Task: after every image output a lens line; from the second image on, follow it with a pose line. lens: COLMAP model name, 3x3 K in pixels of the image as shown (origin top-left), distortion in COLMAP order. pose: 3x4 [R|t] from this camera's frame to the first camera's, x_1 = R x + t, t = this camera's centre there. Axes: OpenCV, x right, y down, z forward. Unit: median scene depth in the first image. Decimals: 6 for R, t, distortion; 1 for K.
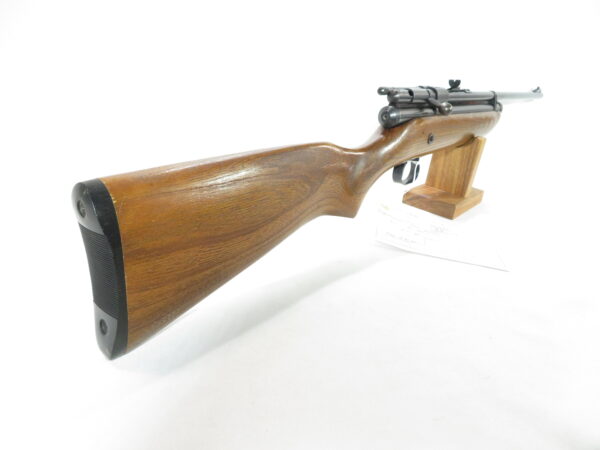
lens RADIAL K [[430.8, 0, 300.0], [0, 430.8, 225.0], [0, 0, 1]] dist [-0.001736, -0.000935]
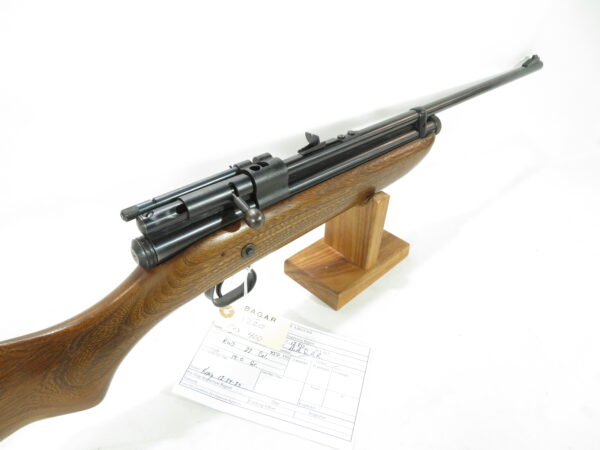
lens RADIAL K [[453.8, 0, 300.0], [0, 453.8, 225.0], [0, 0, 1]] dist [-0.000069, 0.003945]
pose [[0.993772, -0.000362, -0.111431, 0.498368], [0.023934, 0.977350, 0.210270, -0.414847], [0.108831, -0.211627, 0.971272, 0.381348]]
